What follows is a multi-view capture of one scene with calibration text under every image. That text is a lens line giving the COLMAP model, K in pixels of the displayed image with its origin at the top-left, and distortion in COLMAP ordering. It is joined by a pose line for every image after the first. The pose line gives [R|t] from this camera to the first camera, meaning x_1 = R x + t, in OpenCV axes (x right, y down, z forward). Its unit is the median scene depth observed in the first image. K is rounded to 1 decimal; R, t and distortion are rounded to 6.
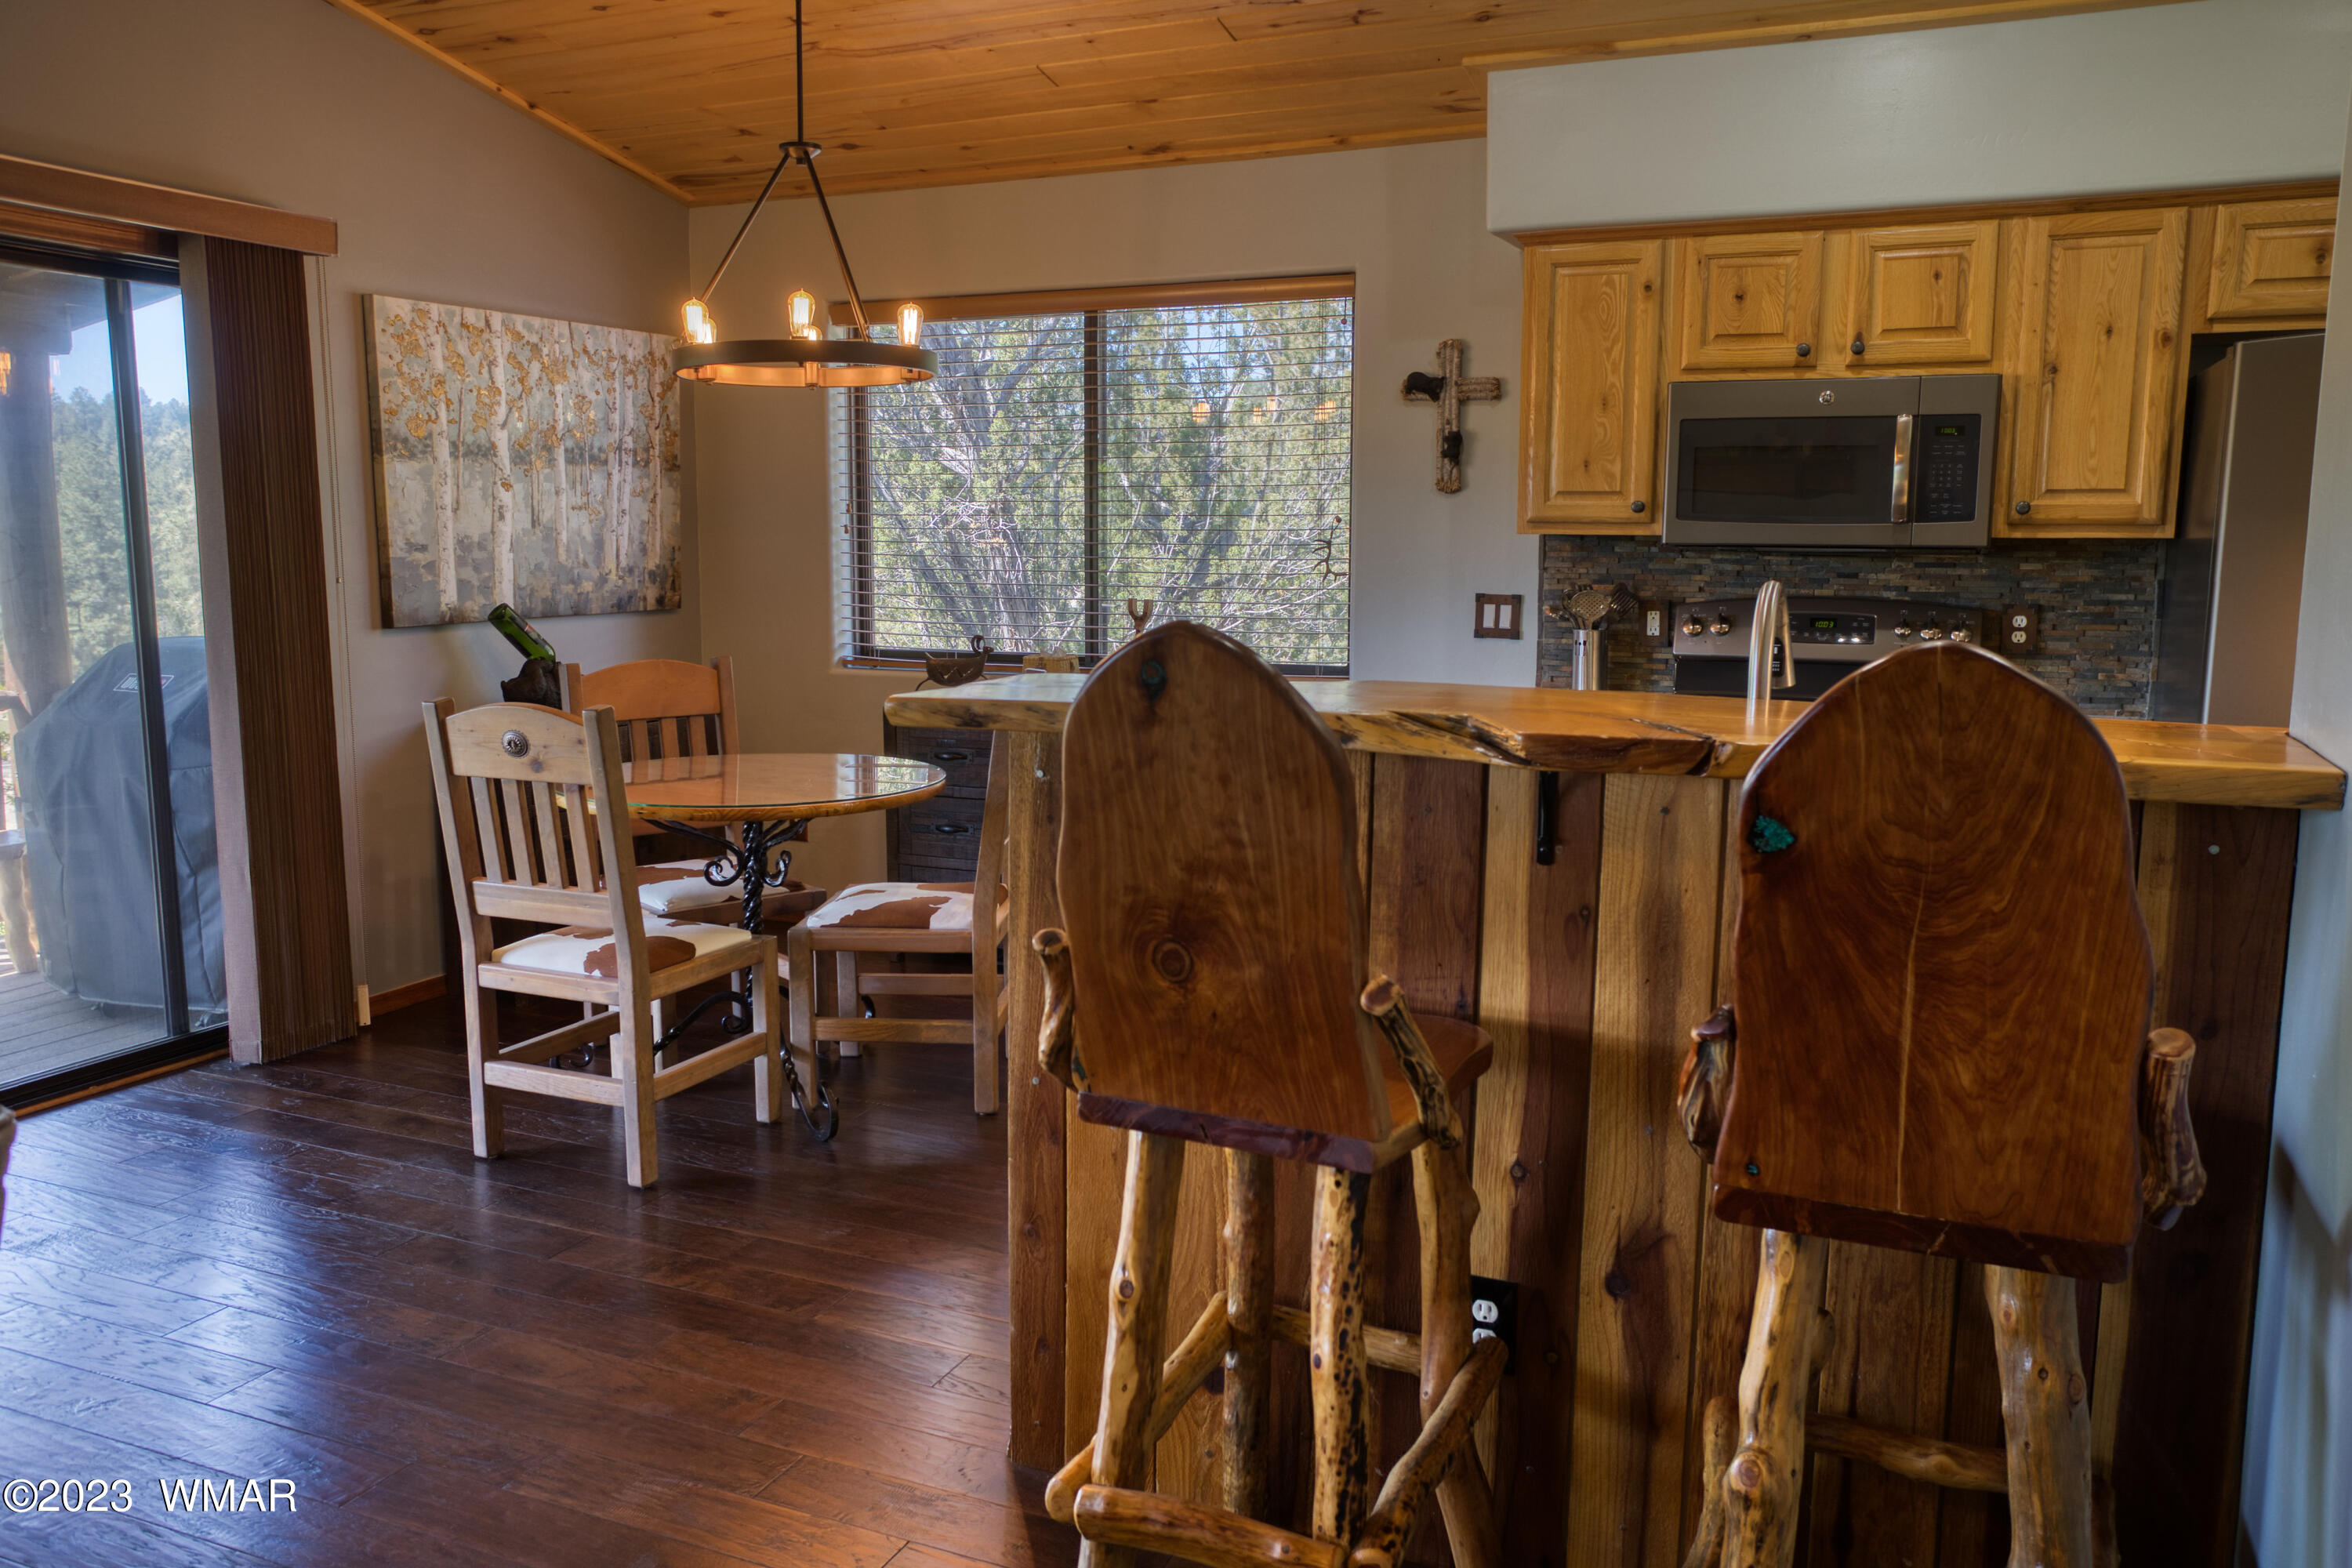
lens RADIAL K [[1771.0, 0, 1176.0], [0, 1771.0, 784.0], [0, 0, 1]] dist [-0.003775, 0.002455]
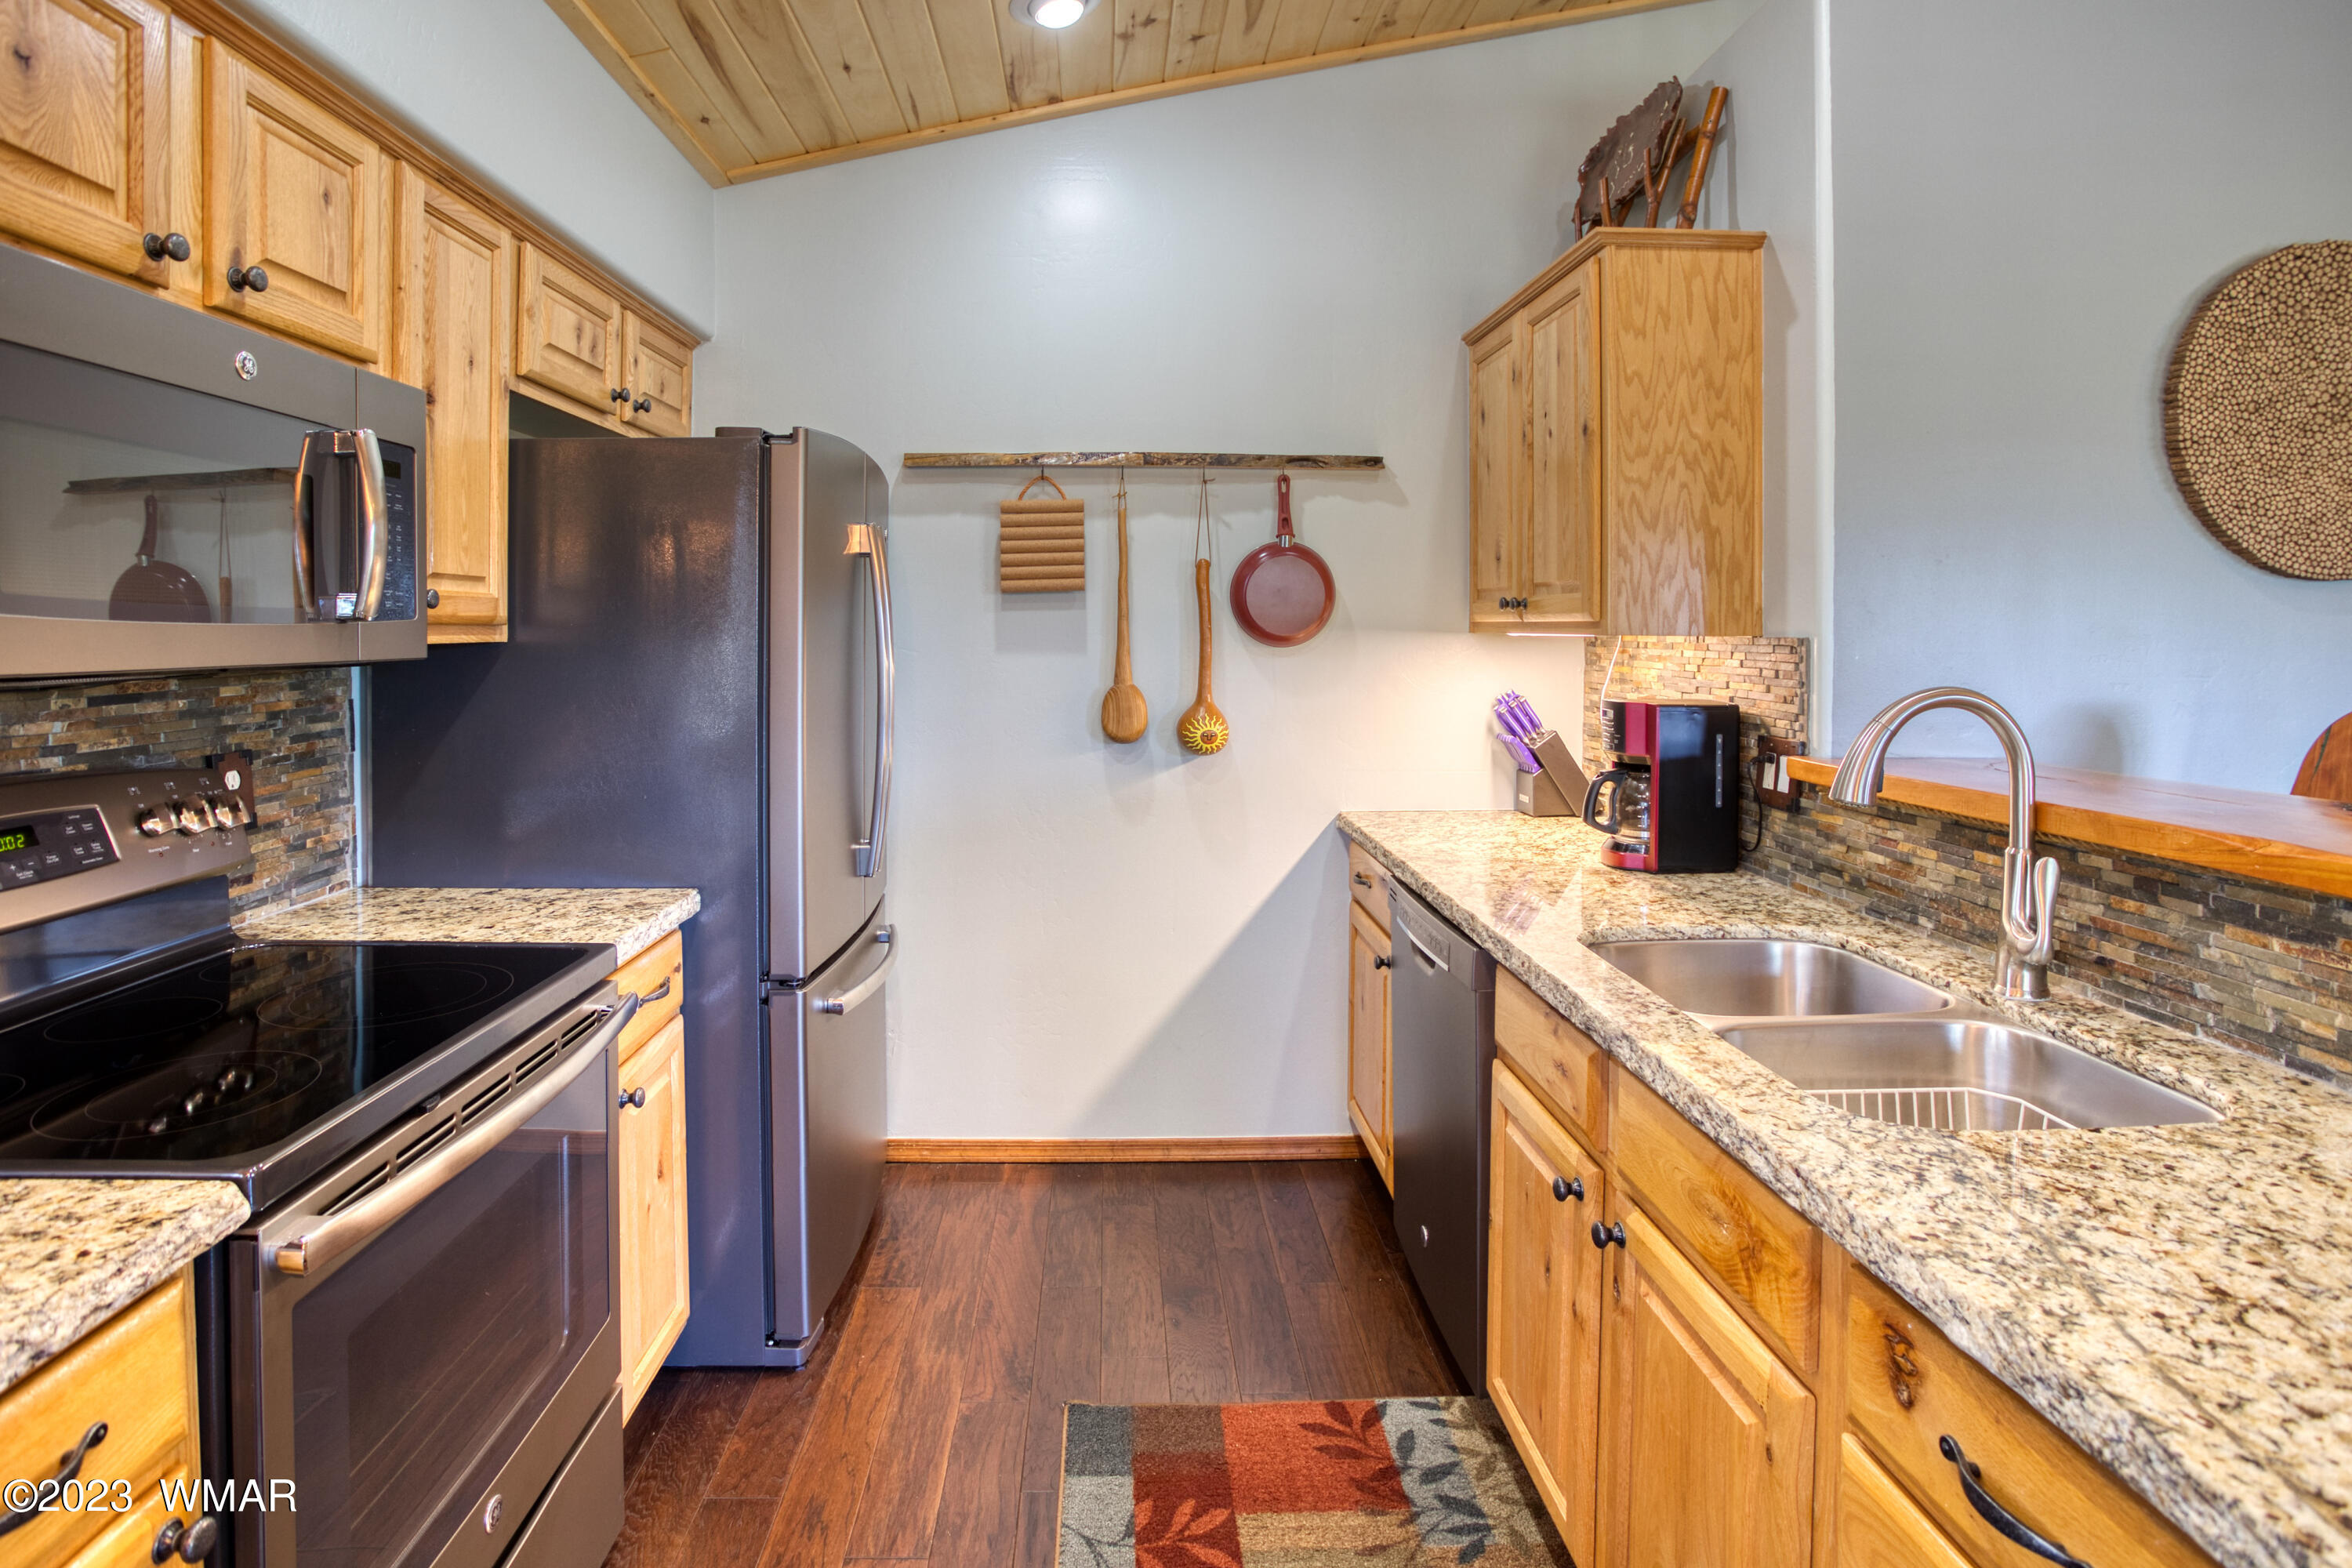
lens RADIAL K [[1178.5, 0, 1170.0], [0, 1178.5, 633.9], [0, 0, 1]] dist [-0.000636, 0.000015]
pose [[-0.450774, -0.007349, 0.892608, -0.033619], [0.126854, 0.989290, 0.072207, -0.130847], [-0.883578, 0.145780, -0.445014, 0.890151]]
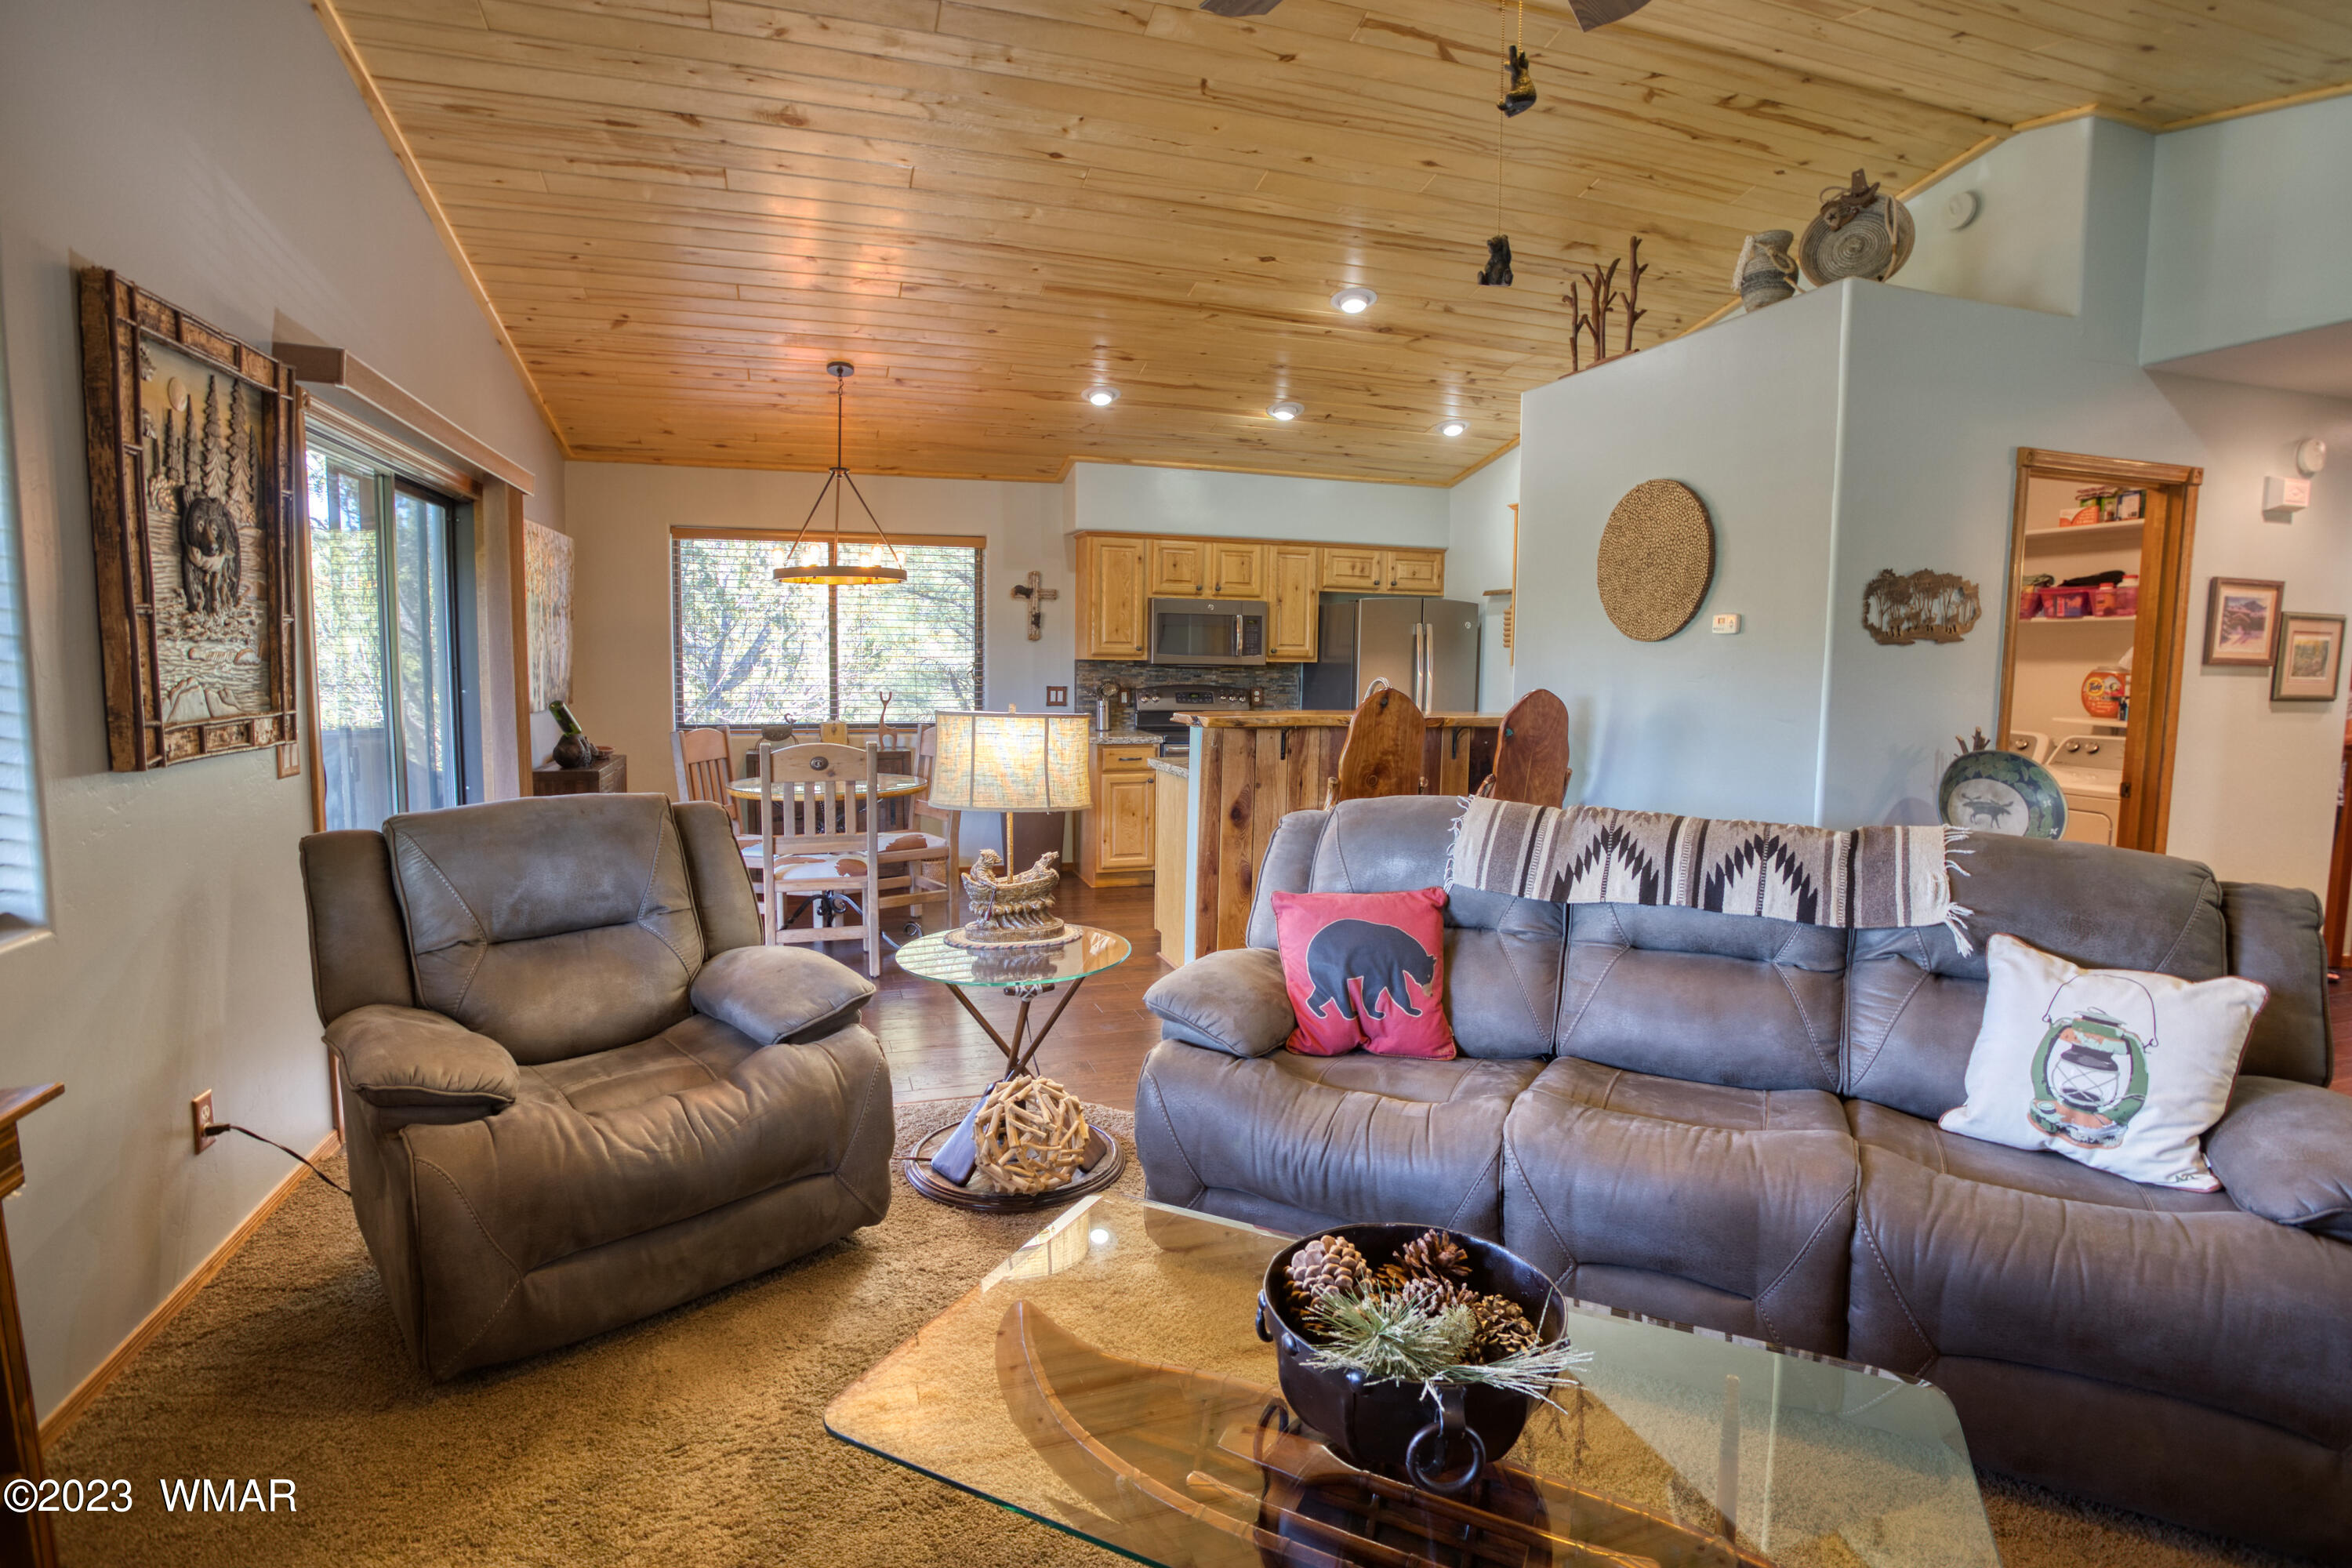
lens RADIAL K [[1201.7, 0, 1176.0], [0, 1201.7, 784.0], [0, 0, 1]] dist [-0.000984, 0.000017]
pose [[0.745376, -0.067401, 0.663228, -0.805412], [0.087598, 0.996152, 0.002787, 0.026701], [-0.660864, 0.056020, 0.748412, -0.246243]]
